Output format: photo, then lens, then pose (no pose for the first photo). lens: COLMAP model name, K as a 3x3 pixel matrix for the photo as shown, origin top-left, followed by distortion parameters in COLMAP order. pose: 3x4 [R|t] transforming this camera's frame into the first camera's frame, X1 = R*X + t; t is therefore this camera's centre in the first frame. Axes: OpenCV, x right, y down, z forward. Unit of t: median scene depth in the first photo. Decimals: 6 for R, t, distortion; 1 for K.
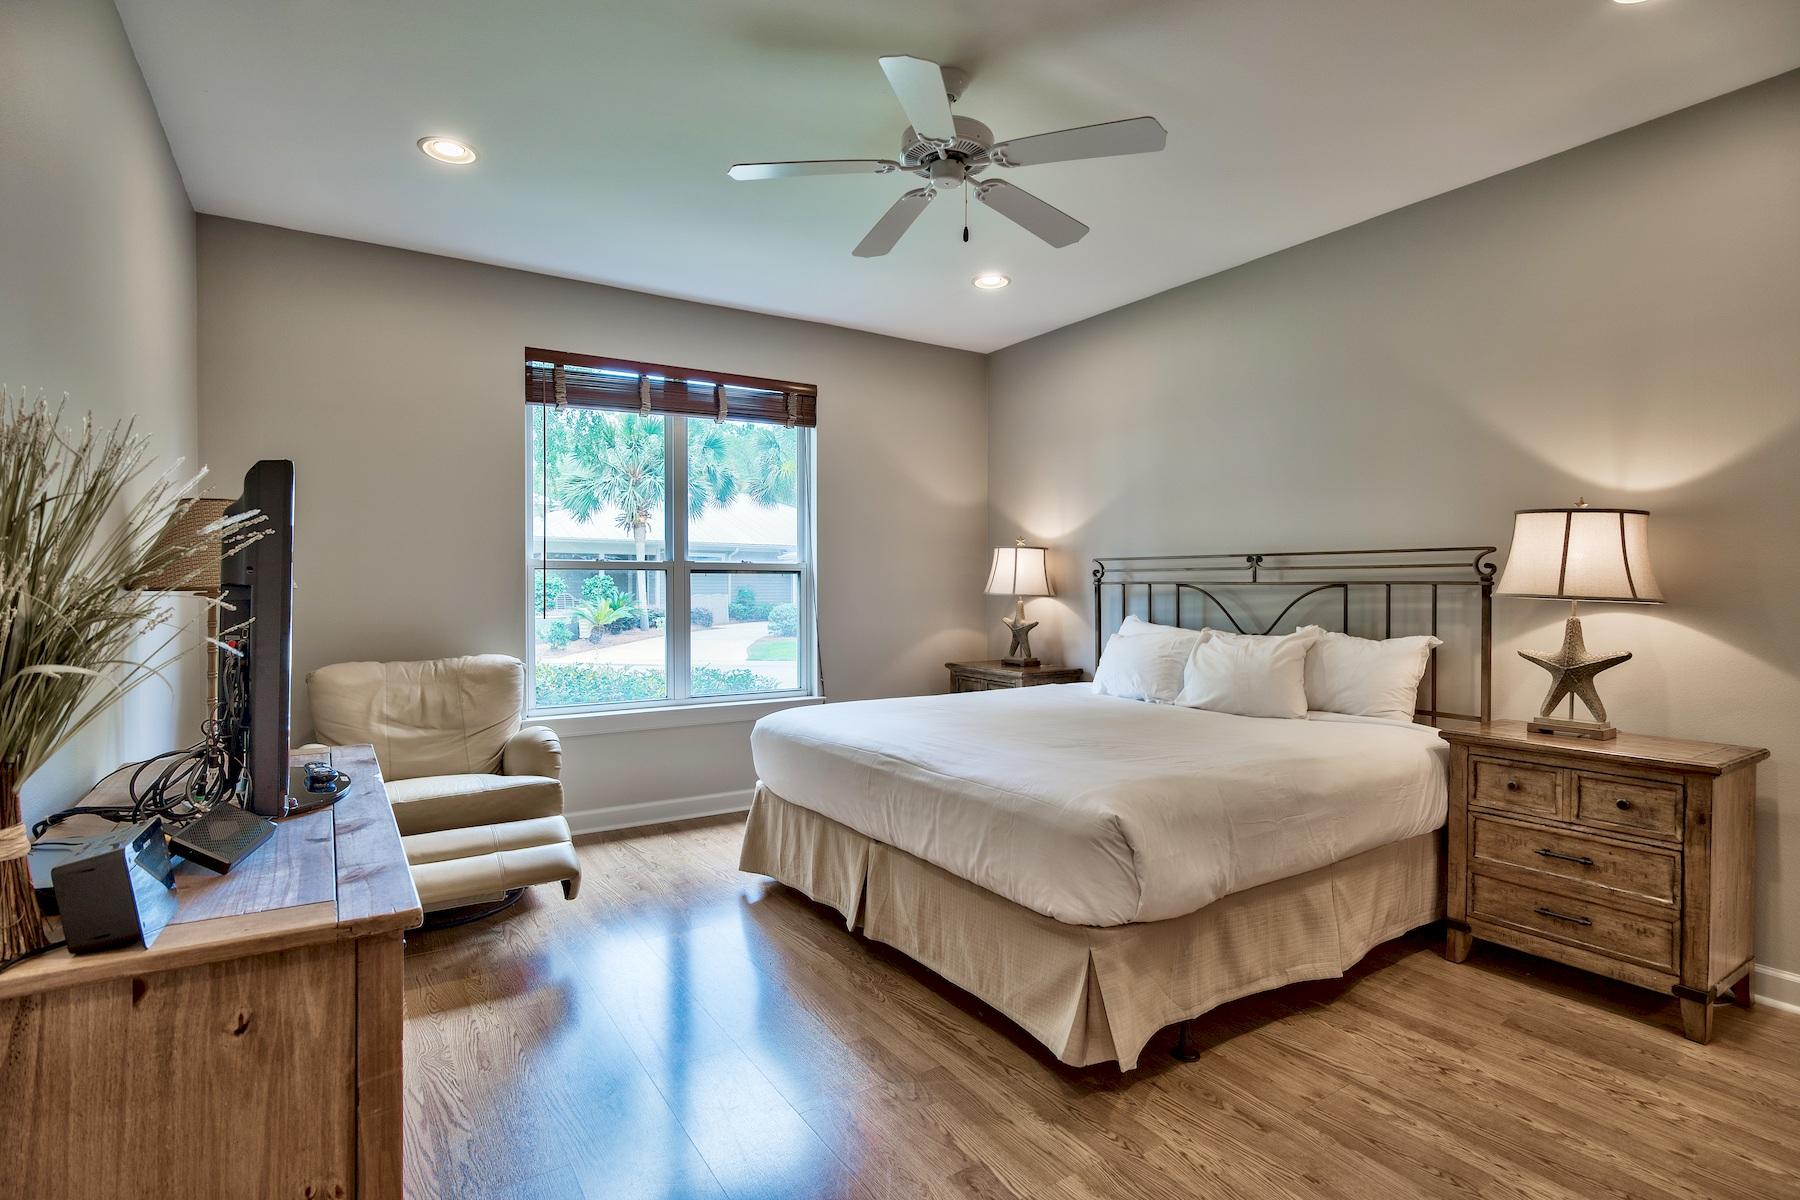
lens RADIAL K [[887.1, 0, 895.7], [0, 887.1, 588.0], [0, 0, 1]] dist [0.002798, -0.002044]
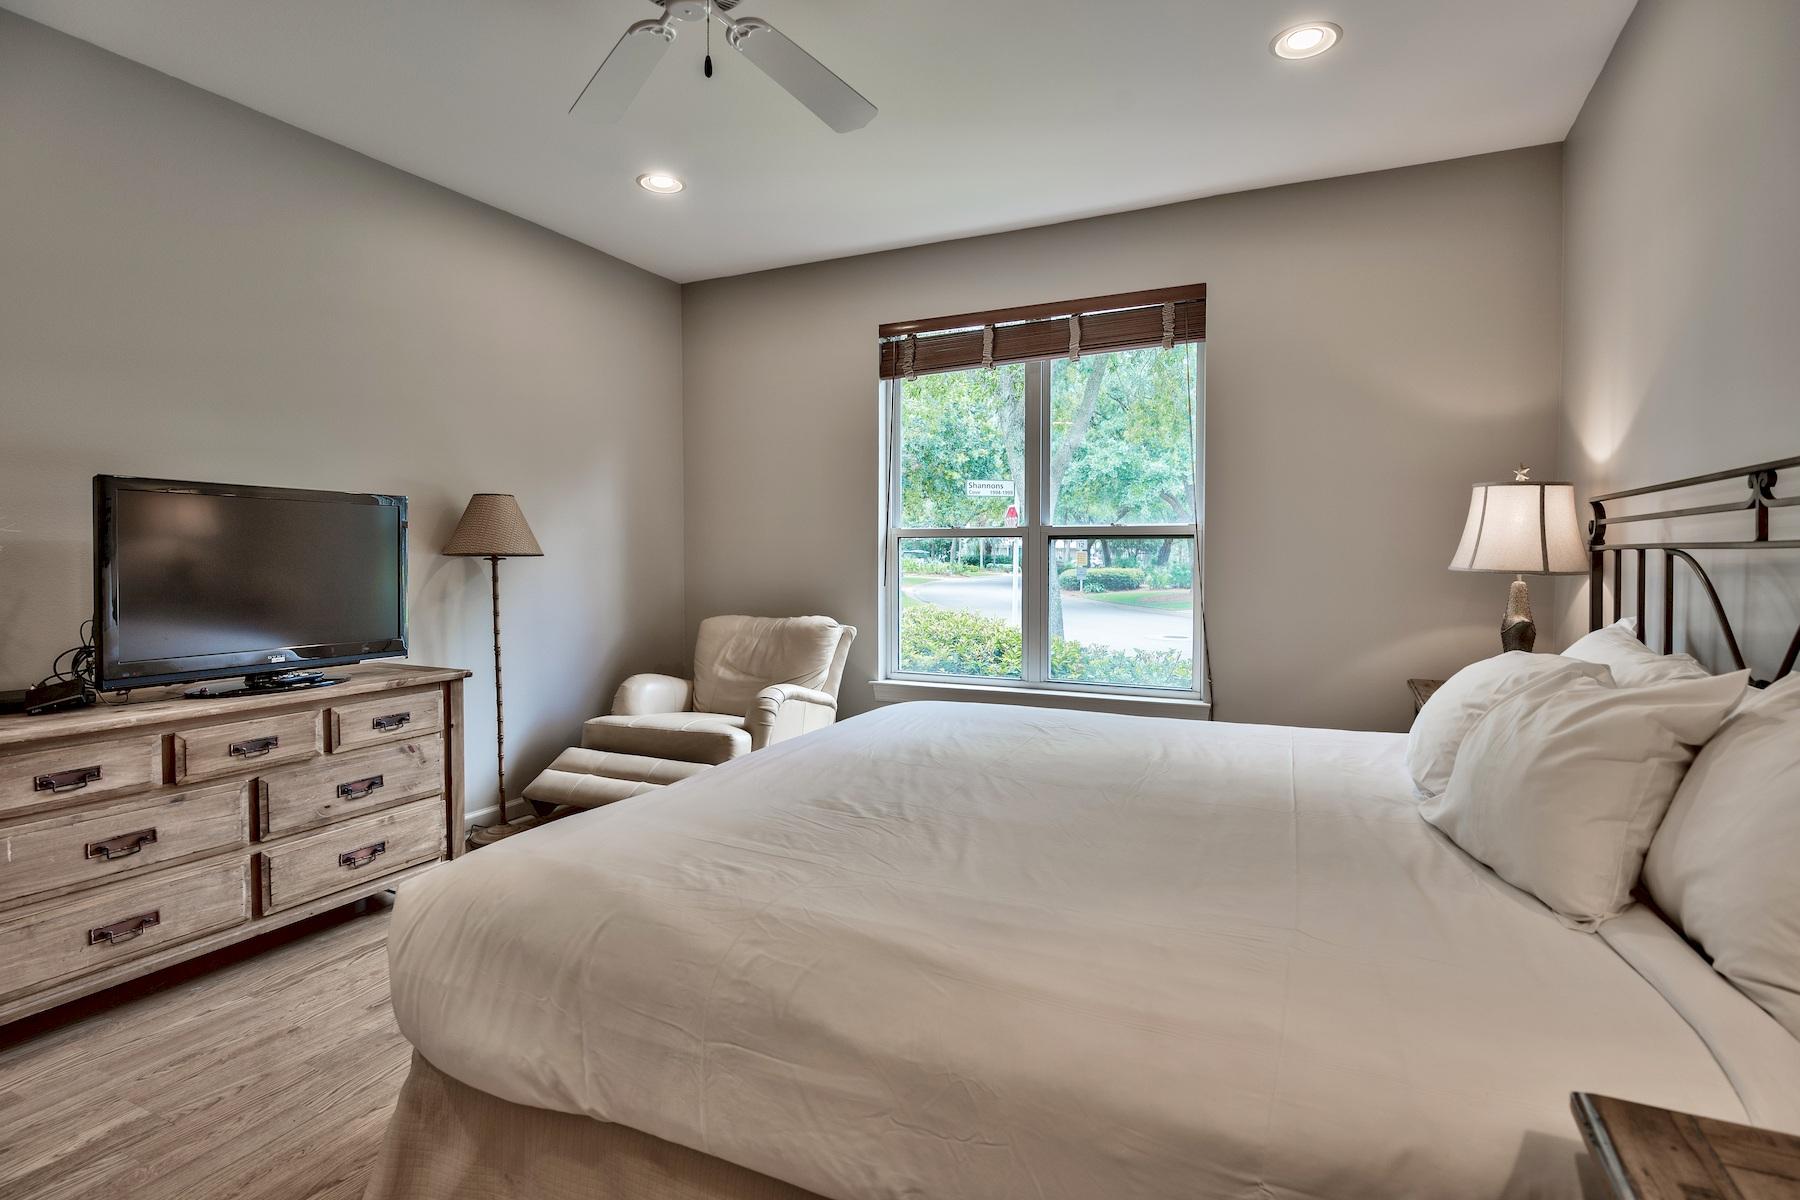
lens RADIAL K [[887.1, 0, 899.6], [0, 887.1, 606.2], [0, 0, 1]] dist [0.002798, -0.002044]
pose [[0.512832, 0.048237, -0.857133, 0.482747], [-0.001484, 0.998469, 0.055303, 0.000095], [0.858488, -0.027089, 0.512118, 0.458189]]
